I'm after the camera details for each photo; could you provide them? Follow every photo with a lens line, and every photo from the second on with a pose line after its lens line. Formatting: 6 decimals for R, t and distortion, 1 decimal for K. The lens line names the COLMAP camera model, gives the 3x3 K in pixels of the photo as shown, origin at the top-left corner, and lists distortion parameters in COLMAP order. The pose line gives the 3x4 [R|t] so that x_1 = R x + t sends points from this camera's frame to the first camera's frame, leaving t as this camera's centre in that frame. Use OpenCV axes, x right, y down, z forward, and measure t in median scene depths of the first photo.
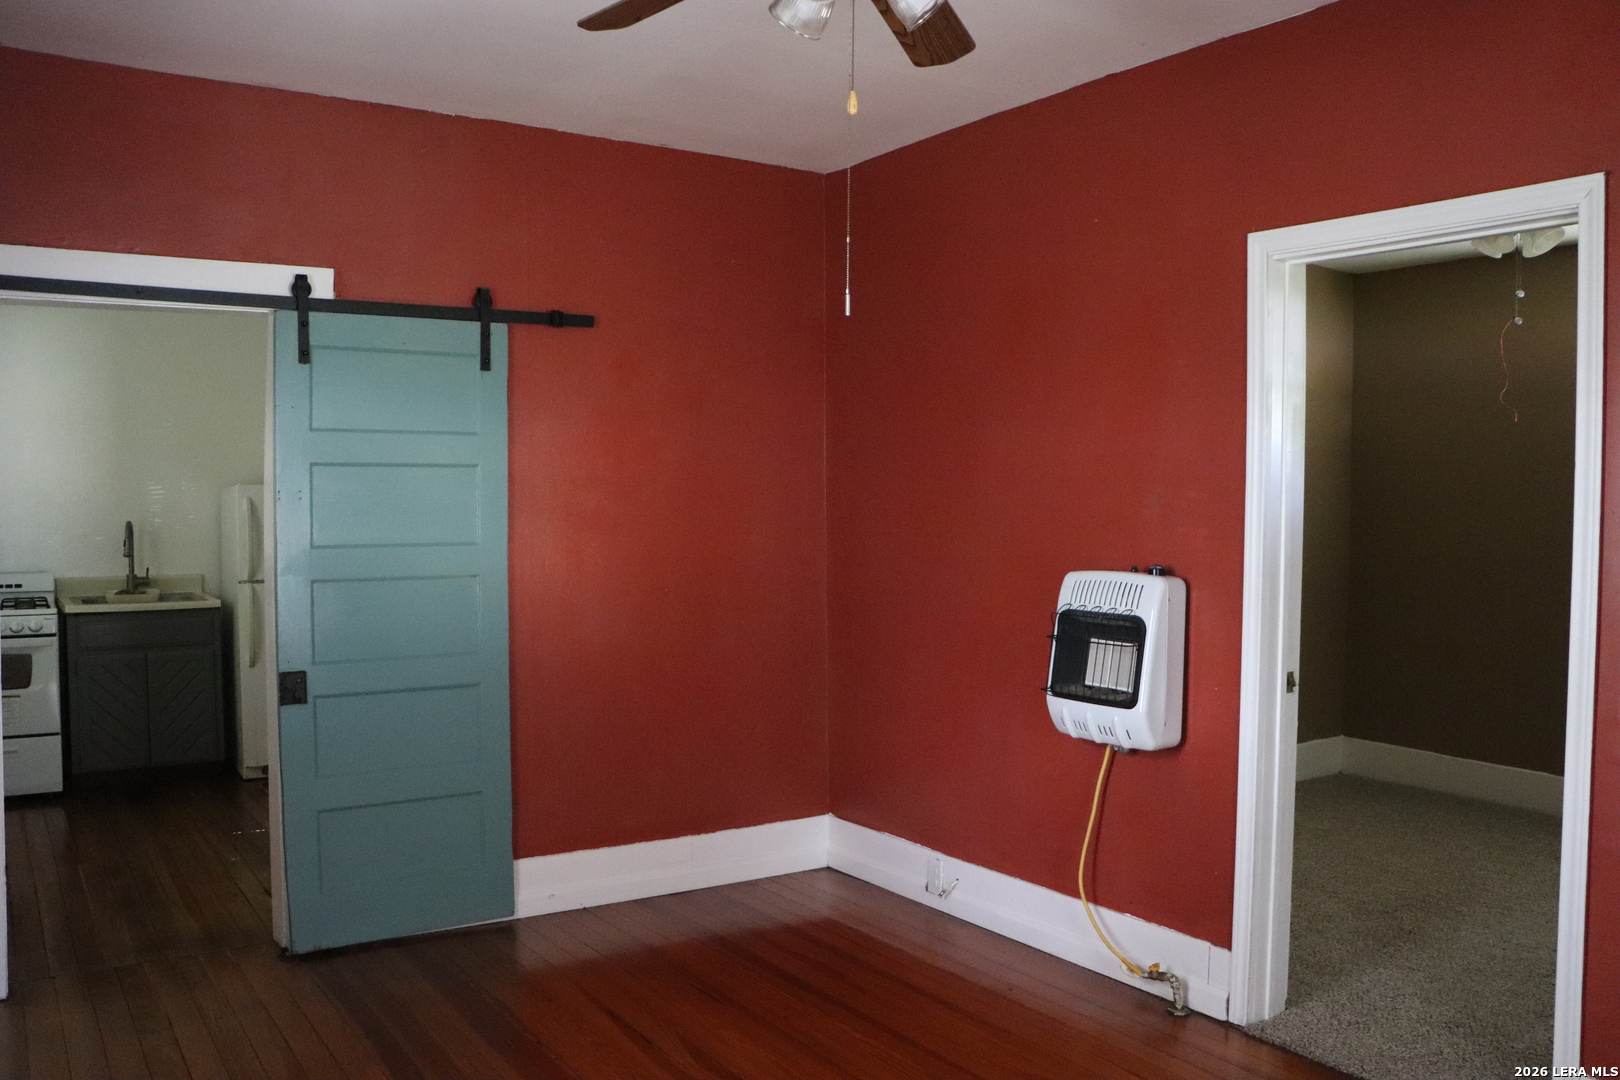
lens RADIAL K [[1351.9, 0, 820.4], [0, 1351.9, 536.6], [0, 0, 1]] dist [-0.183695, 0.165362]
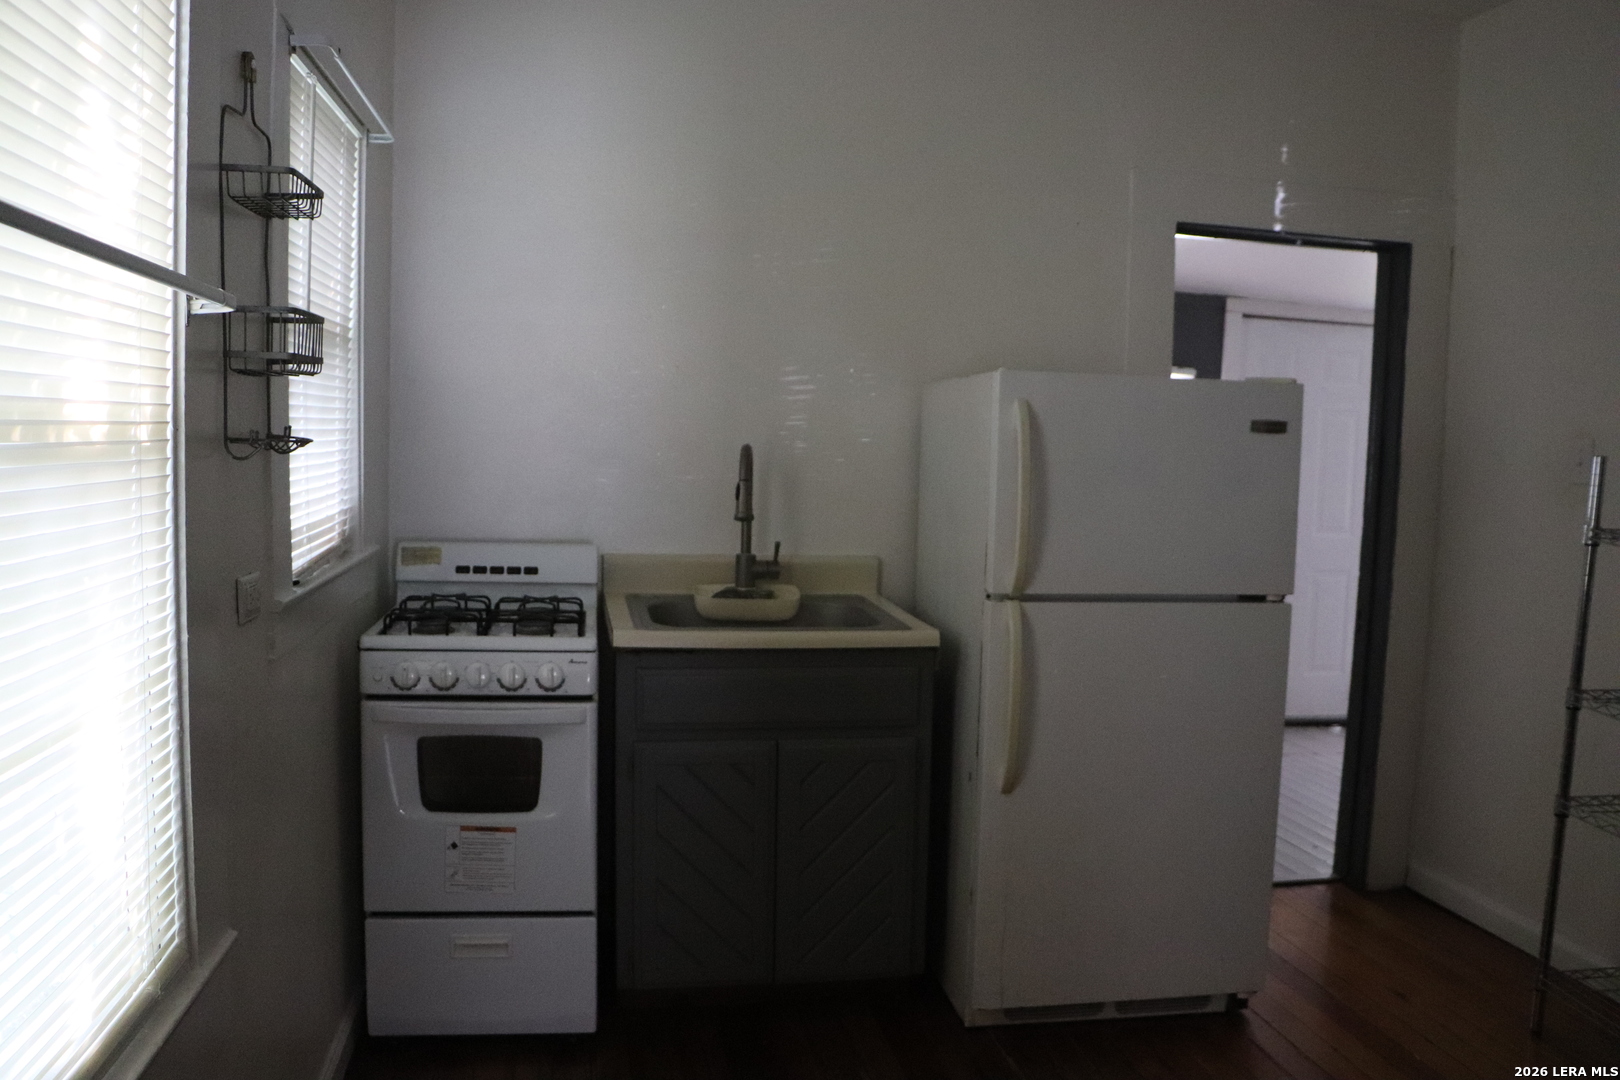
lens RADIAL K [[1351.9, 0, 820.4], [0, 1351.9, 536.6], [0, 0, 1]] dist [-0.183695, 0.165362]
pose [[0.921641, 0.060087, -0.383363, -0.329470], [-0.040623, 0.997450, 0.058677, -0.008645], [0.385911, -0.038506, 0.921732, 0.578061]]
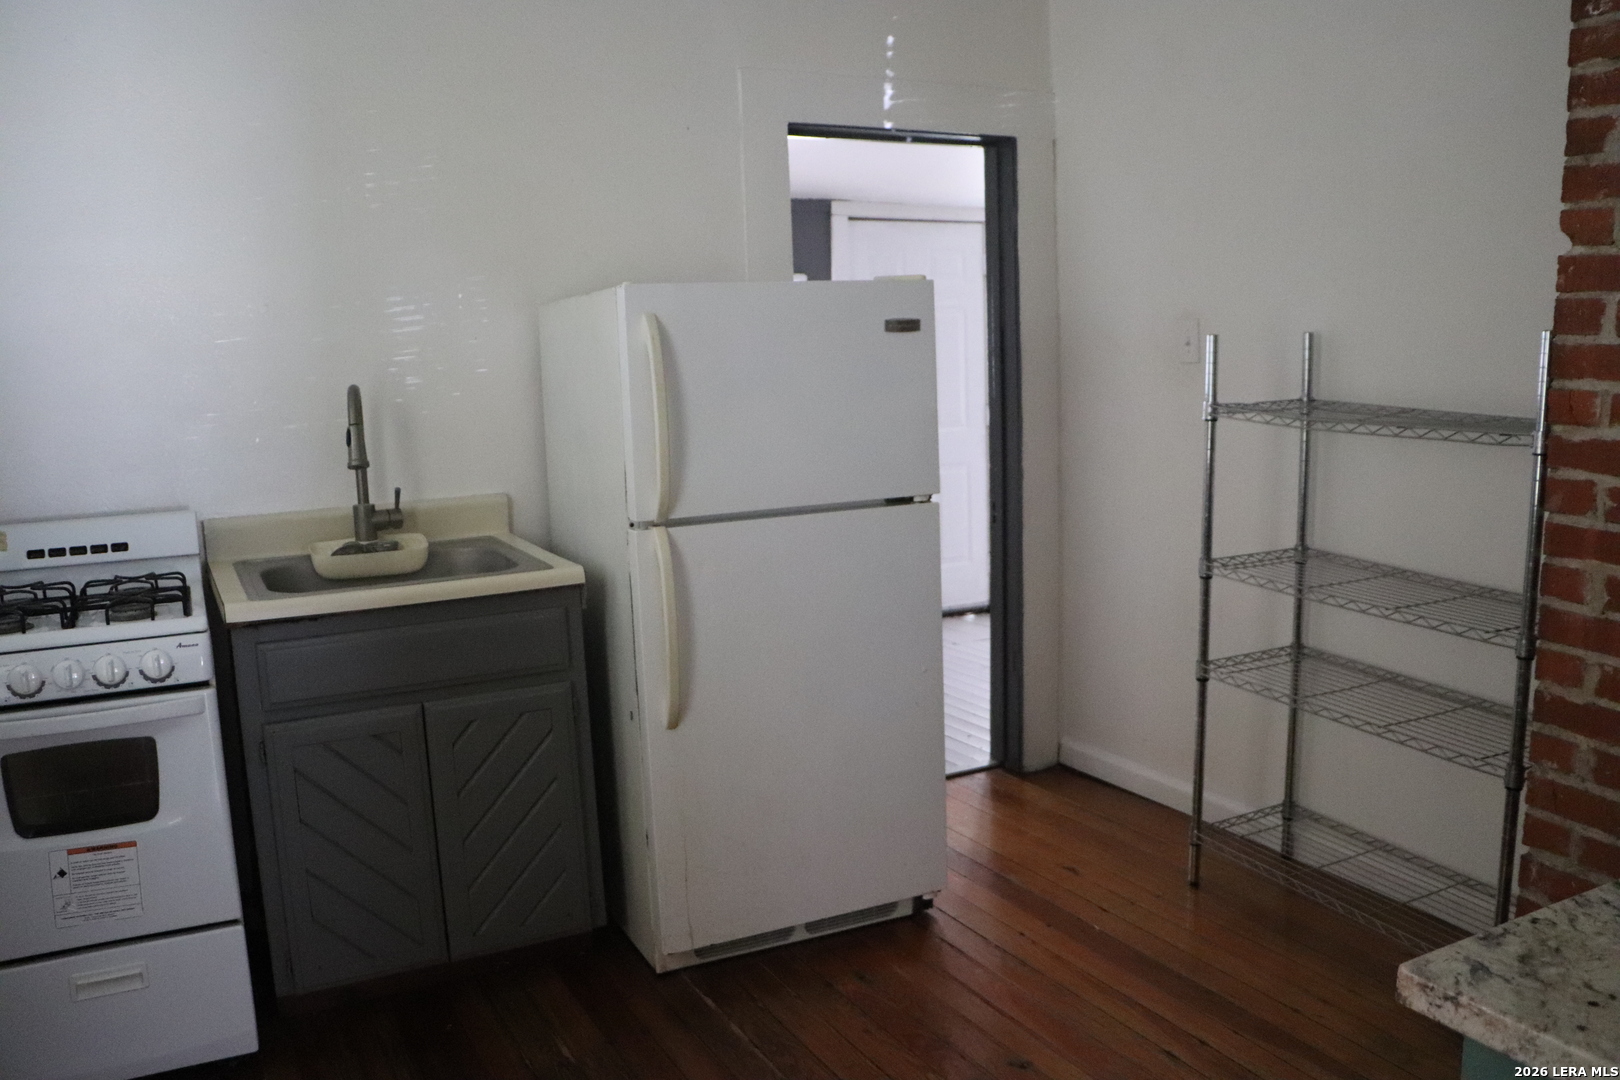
lens RADIAL K [[1351.9, 0, 820.4], [0, 1351.9, 536.6], [0, 0, 1]] dist [-0.183695, 0.165362]
pose [[0.993884, -0.017208, -0.109082, -0.343579], [0.029906, 0.992815, 0.115865, -0.008505], [0.106304, -0.118419, 0.987257, 0.599328]]
